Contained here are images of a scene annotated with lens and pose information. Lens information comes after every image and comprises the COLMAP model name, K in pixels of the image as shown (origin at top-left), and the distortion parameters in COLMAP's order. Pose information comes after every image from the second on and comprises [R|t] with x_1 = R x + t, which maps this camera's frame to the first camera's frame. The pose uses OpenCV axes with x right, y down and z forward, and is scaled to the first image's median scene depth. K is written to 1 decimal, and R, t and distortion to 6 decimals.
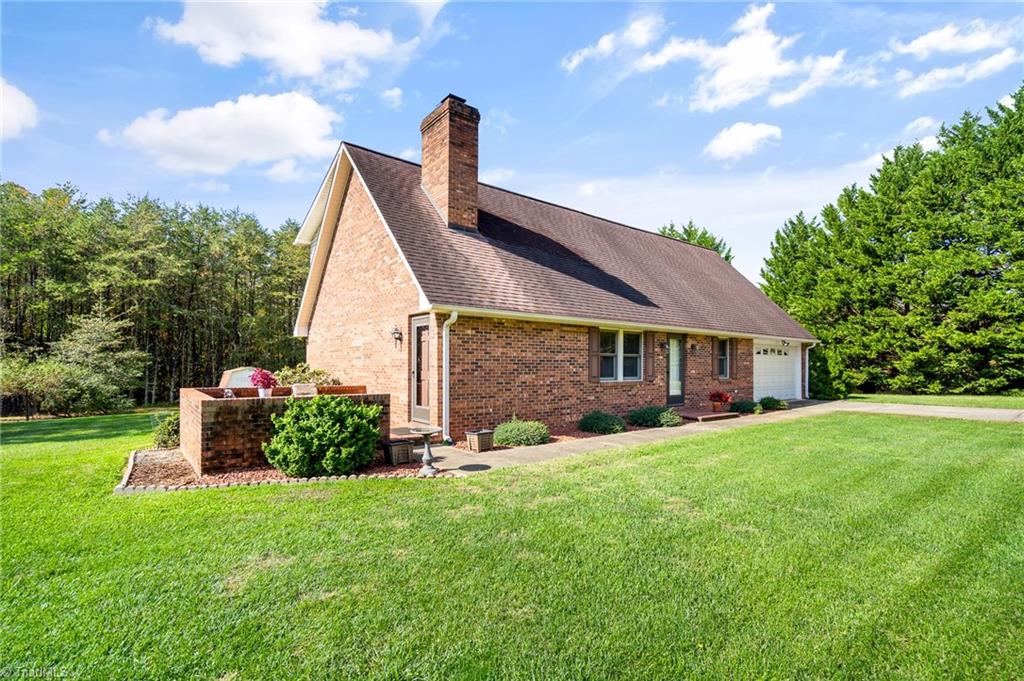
lens RADIAL K [[468.0, 0, 505.4], [0, 468.0, 375.1], [0, 0, 1]] dist [-0.002615, 0.001614]
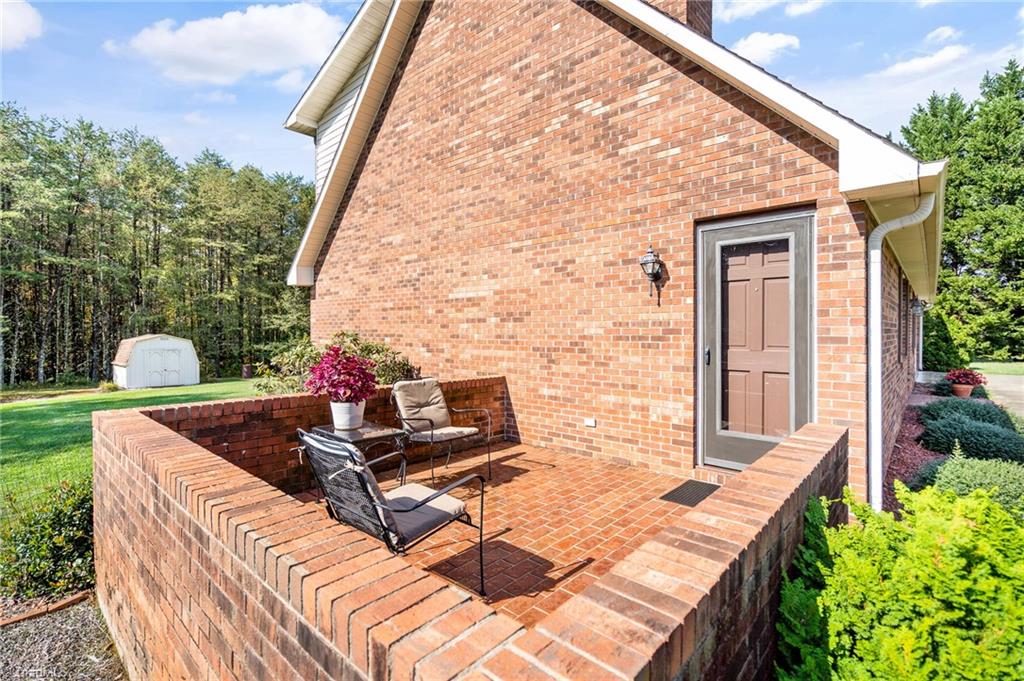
lens RADIAL K [[468.0, 0, 513.2], [0, 468.0, 346.1], [0, 0, 1]] dist [-0.002615, 0.001614]
pose [[0.985021, -0.008900, 0.172206, -0.106183], [0.006629, 0.999883, 0.013756, -0.004683], [-0.172308, -0.012408, 0.984965, 0.144342]]
